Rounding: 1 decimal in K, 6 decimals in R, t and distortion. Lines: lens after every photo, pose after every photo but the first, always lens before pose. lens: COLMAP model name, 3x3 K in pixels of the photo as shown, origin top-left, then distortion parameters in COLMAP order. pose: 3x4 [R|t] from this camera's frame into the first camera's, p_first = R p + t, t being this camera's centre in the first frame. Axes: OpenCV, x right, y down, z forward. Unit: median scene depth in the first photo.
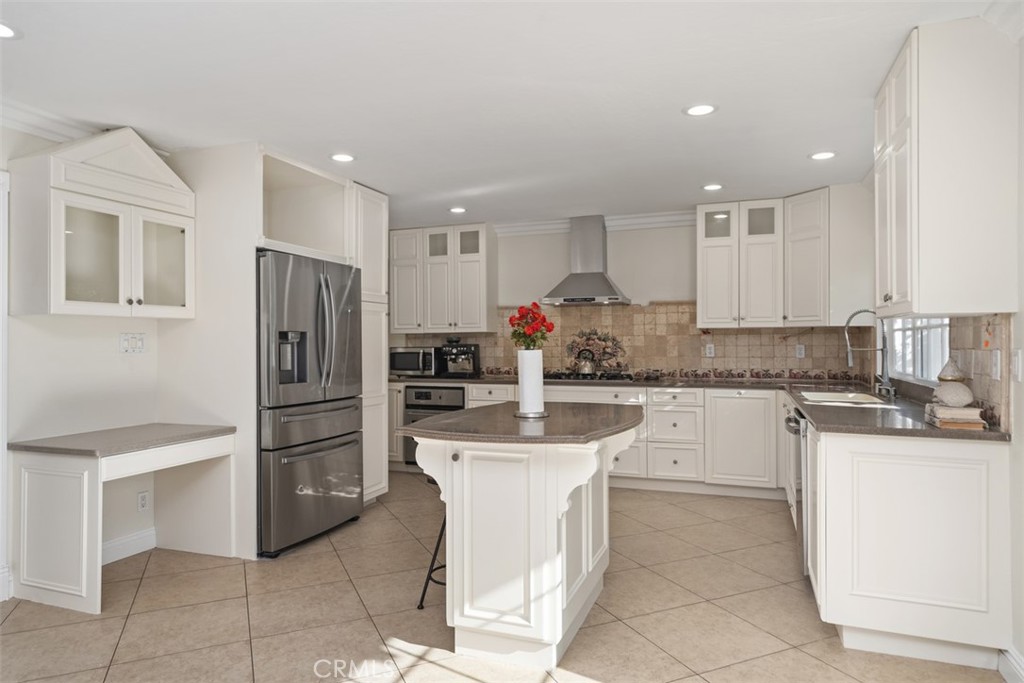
lens RADIAL K [[625.9, 0, 509.8], [0, 625.9, 334.3], [0, 0, 1]] dist [0.001253, -0.004408]
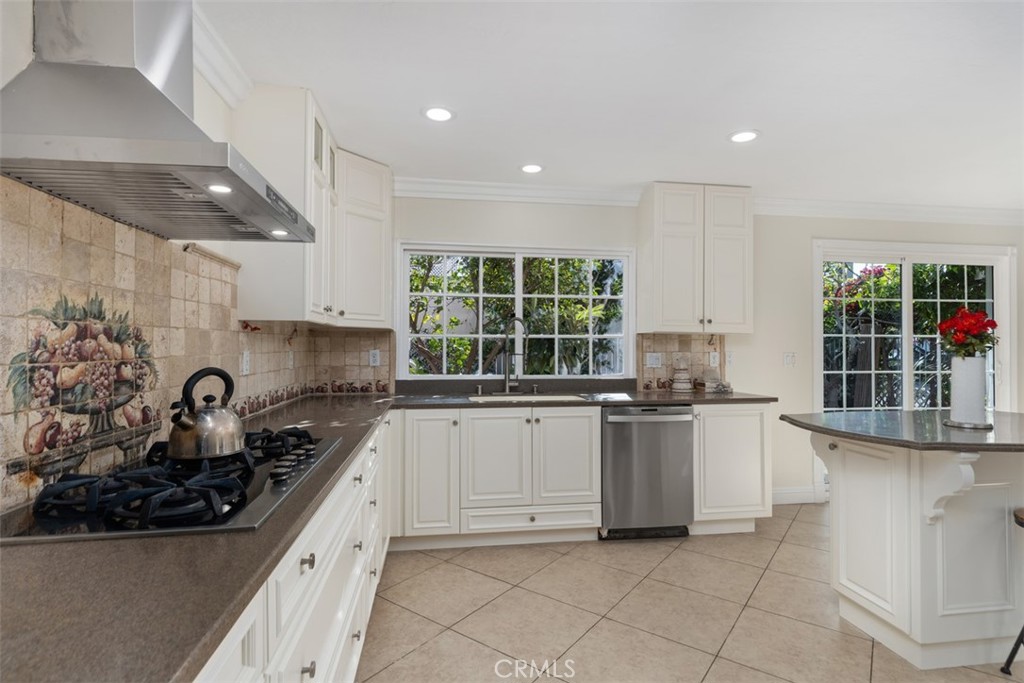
lens RADIAL K [[511.1, 0, 513.8], [0, 511.1, 339.9], [0, 0, 1]] dist [0.000519, -0.001995]
pose [[-0.486267, 0.013234, 0.873710, -0.156672], [-0.013372, 0.999656, -0.022584, 0.013545], [-0.873708, -0.022665, -0.485922, 1.000279]]
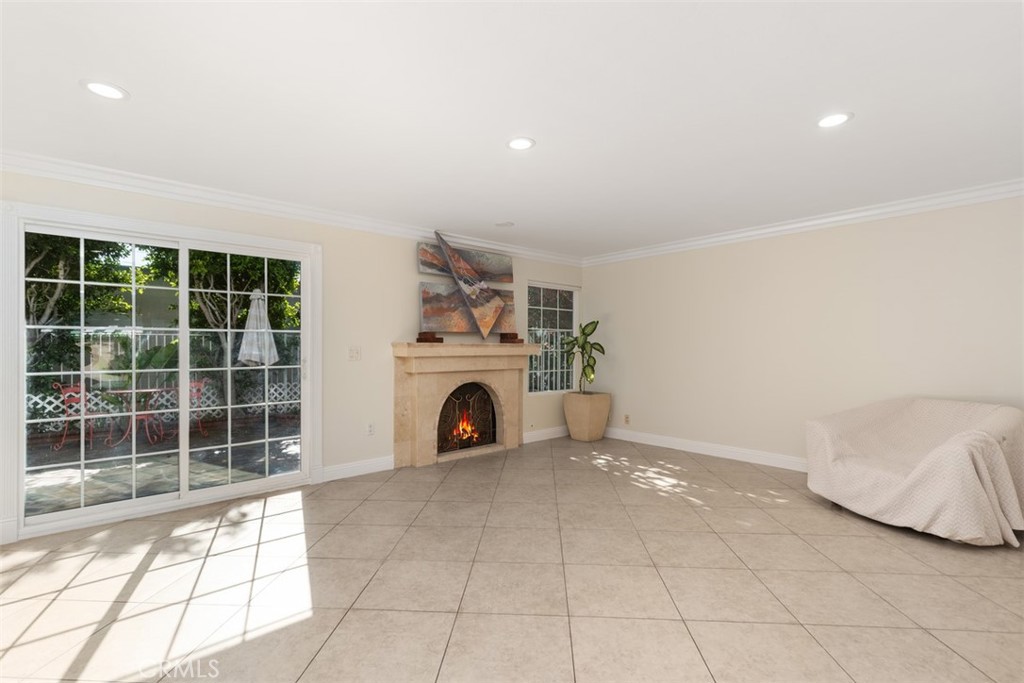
lens RADIAL K [[466.1, 0, 510.2], [0, 466.1, 341.1], [0, 0, 1]] dist [0.017069, -0.001559]
pose [[-0.871696, 0.008590, 0.489972, -0.472956], [-0.003210, 0.999725, -0.023238, 0.010900], [-0.490037, -0.021830, -0.871428, 0.445746]]
